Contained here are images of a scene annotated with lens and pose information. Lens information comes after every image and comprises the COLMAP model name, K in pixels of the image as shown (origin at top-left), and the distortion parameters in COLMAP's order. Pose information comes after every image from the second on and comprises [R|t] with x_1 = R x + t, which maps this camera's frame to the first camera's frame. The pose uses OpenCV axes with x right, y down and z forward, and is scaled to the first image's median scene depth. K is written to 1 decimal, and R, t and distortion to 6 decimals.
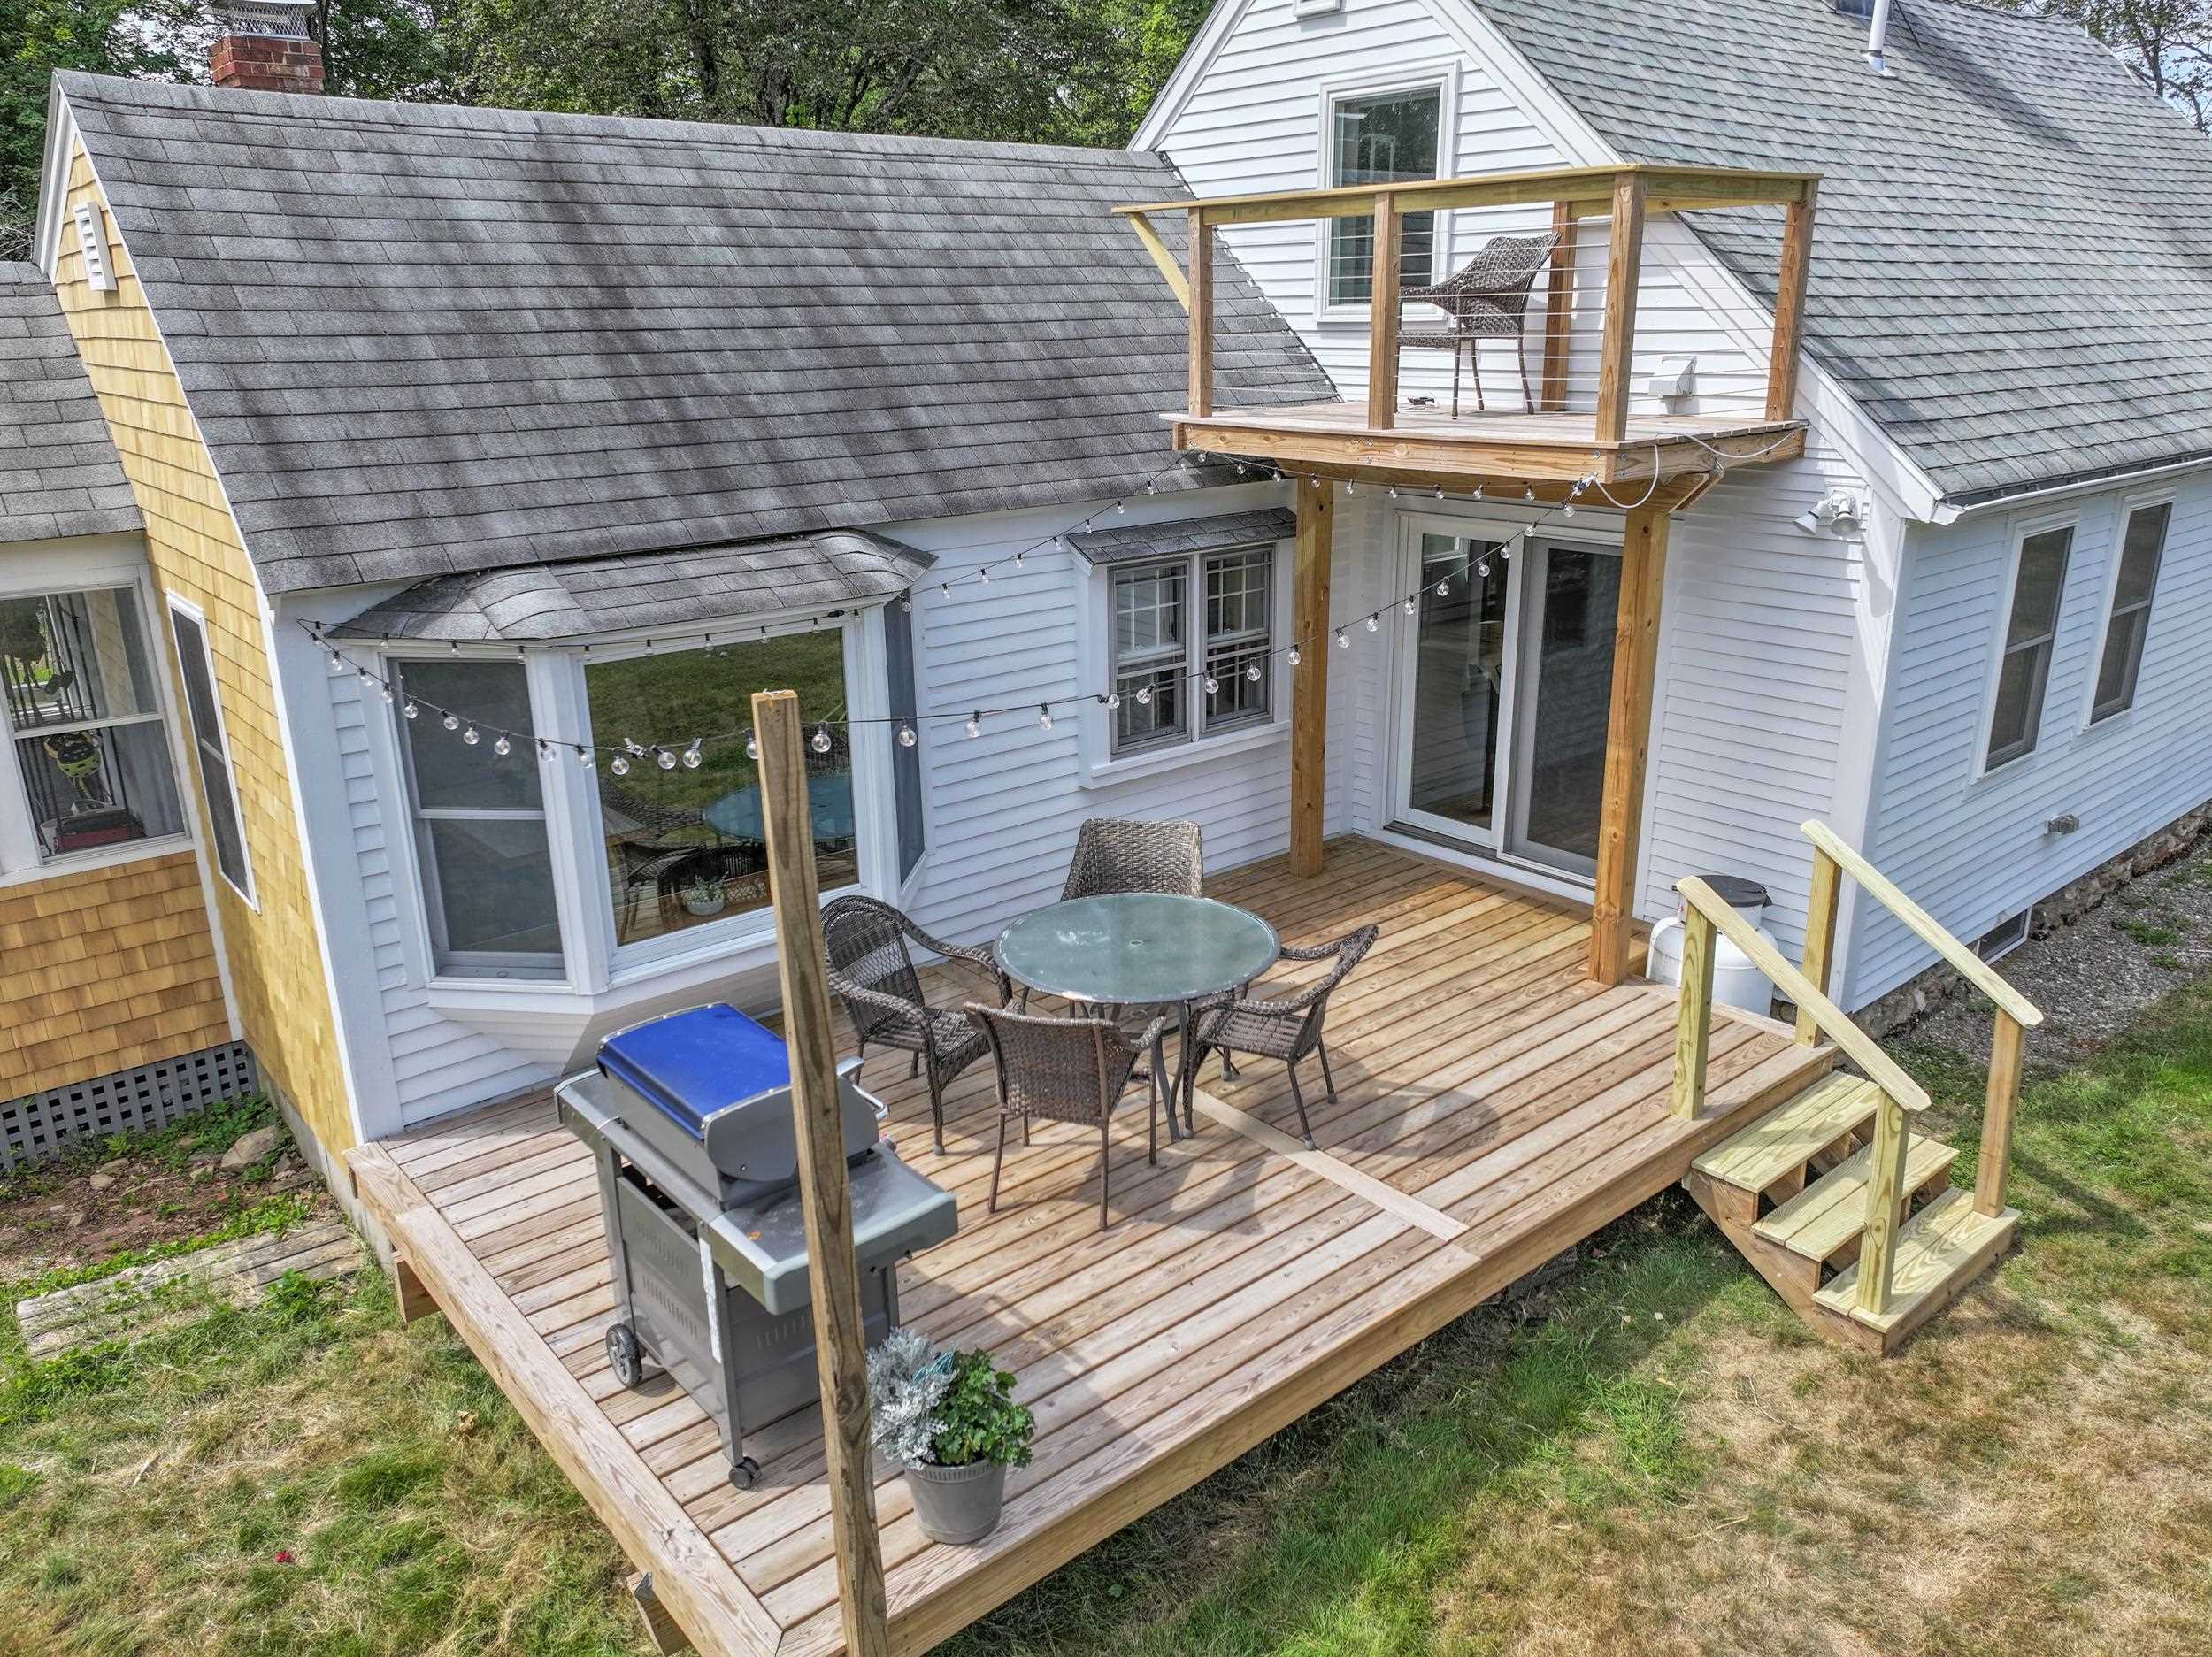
lens RADIAL K [[1604.2, 0, 1106.0], [0, 1604.2, 828.5], [0, 0, 1]] dist [0.009031, 0.007776]
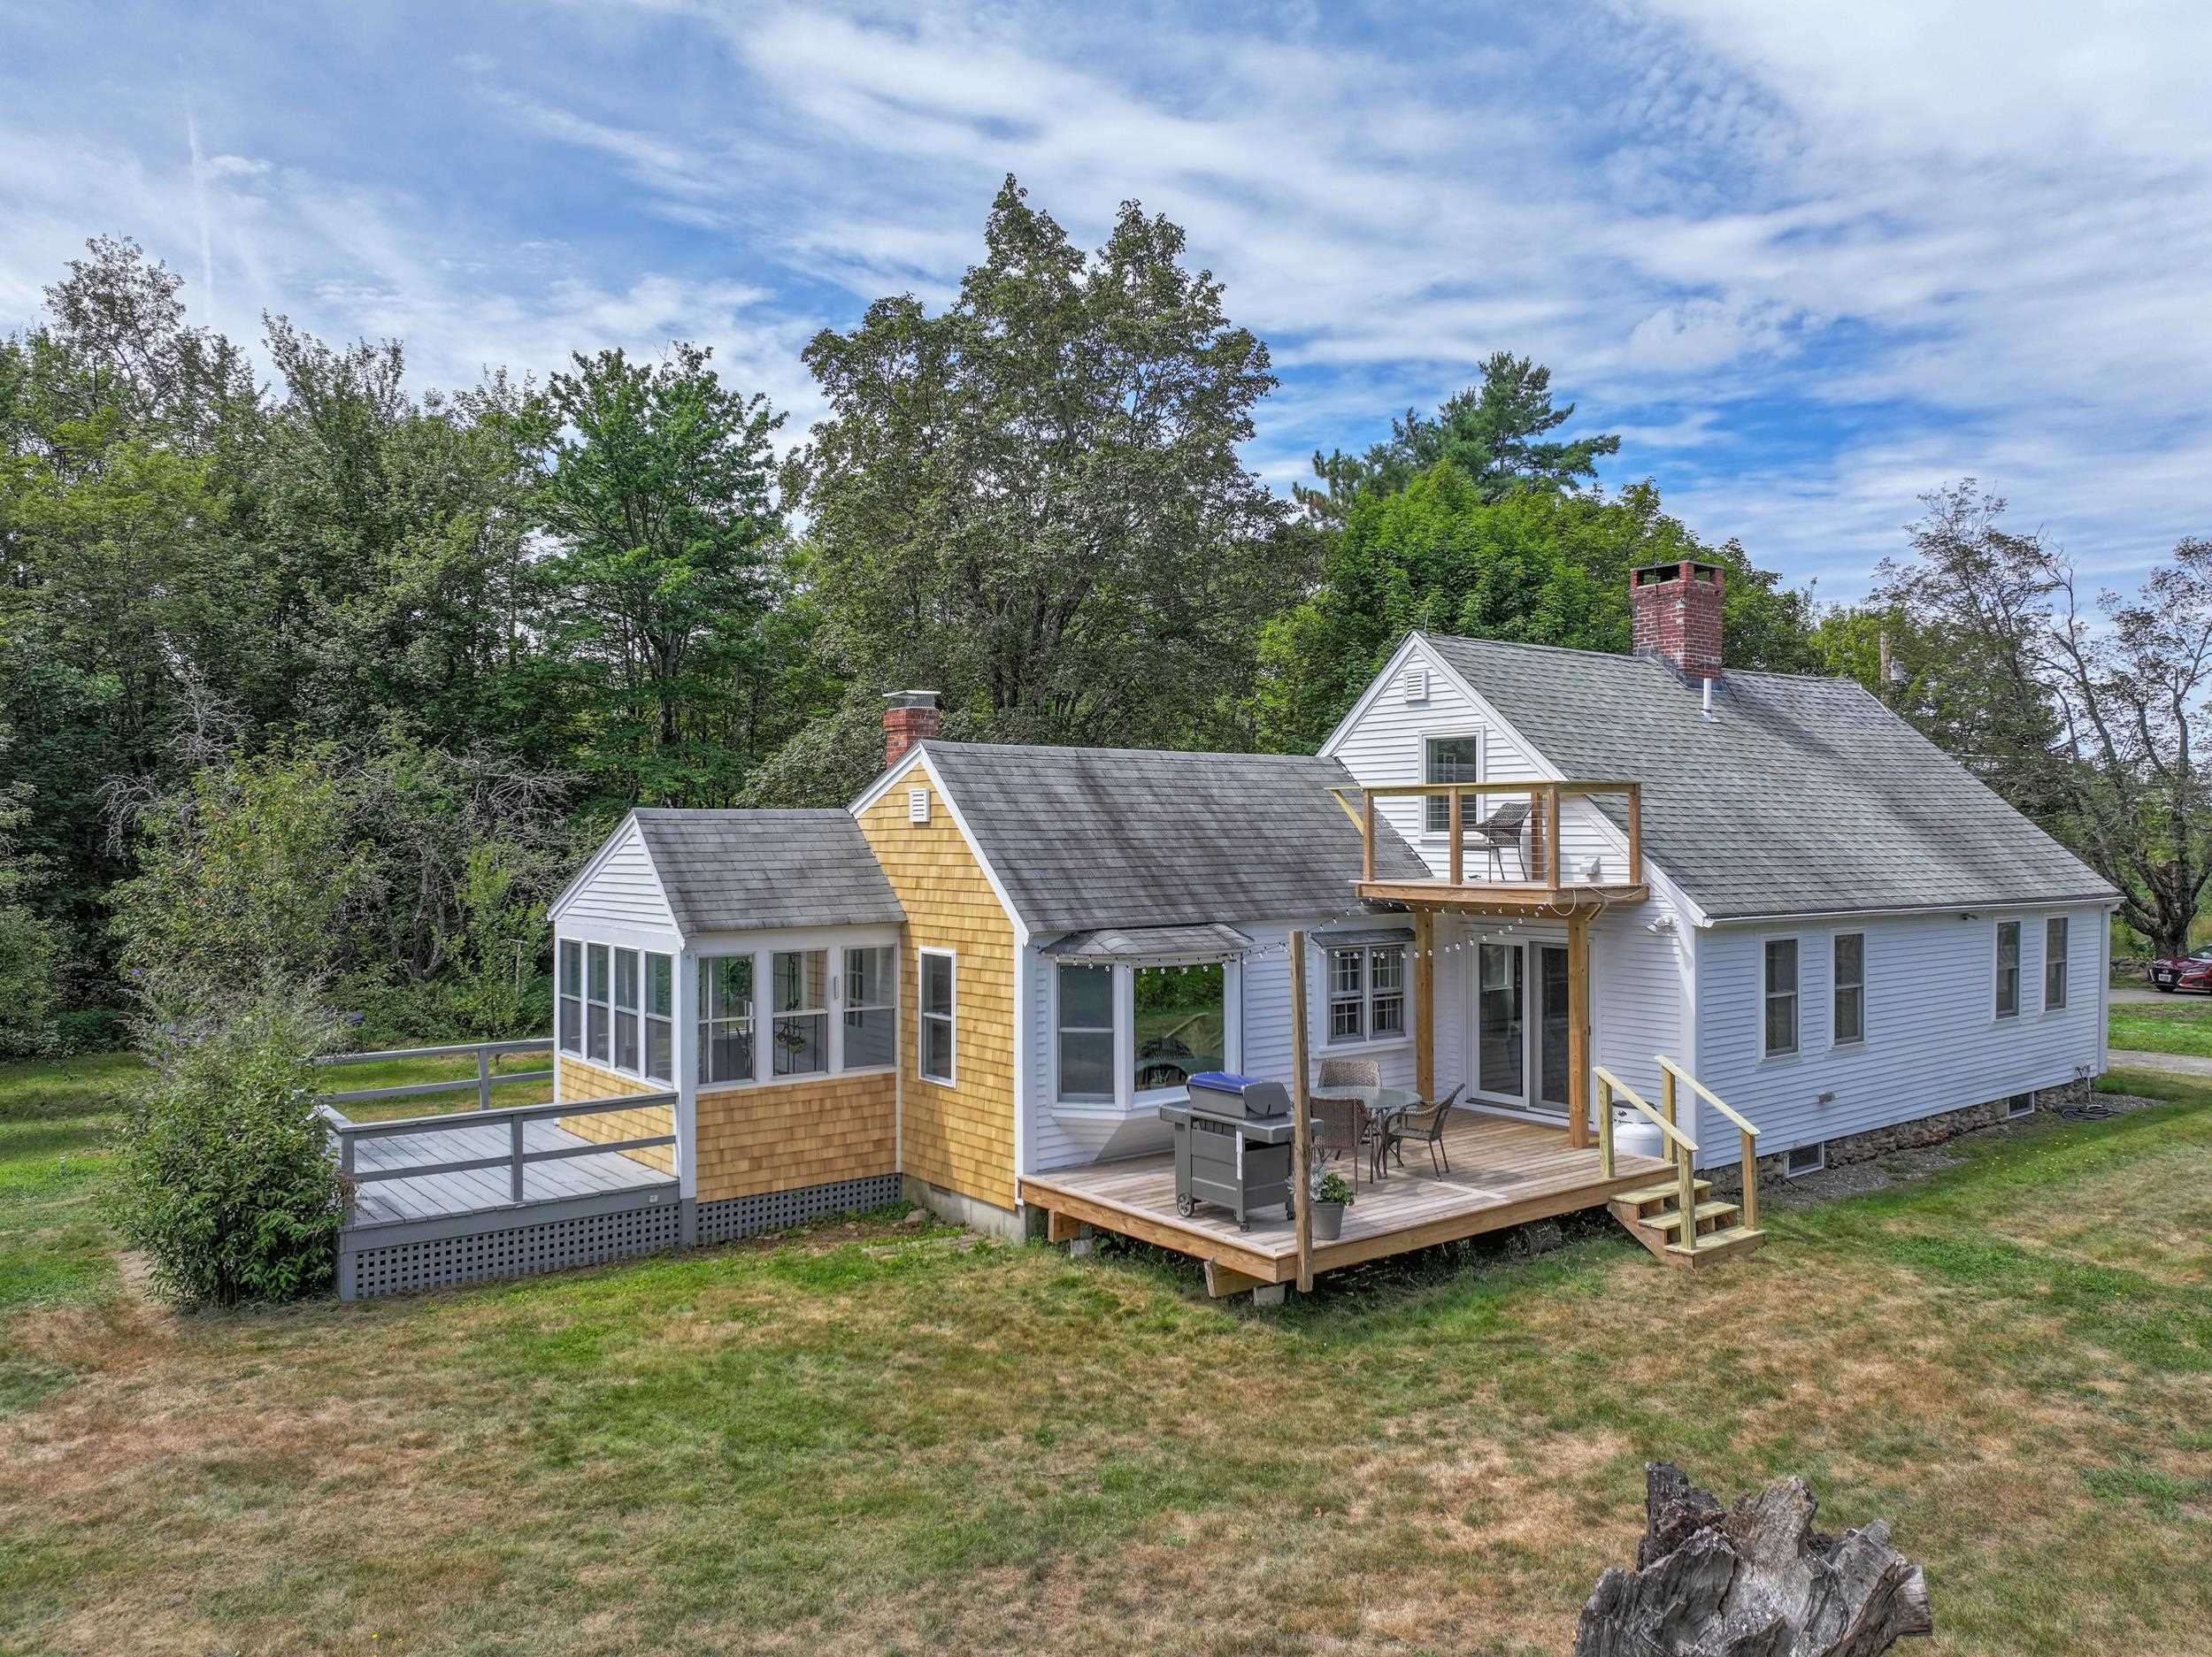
lens RADIAL K [[1604.2, 0, 1106.0], [0, 1604.2, 828.5], [0, 0, 1]] dist [0.009031, 0.007776]
pose [[0.998959, 0.011151, -0.044243, -0.209261], [-0.024337, 0.950434, -0.309973, 0.366119], [0.038594, 0.310727, 0.949715, -1.119504]]
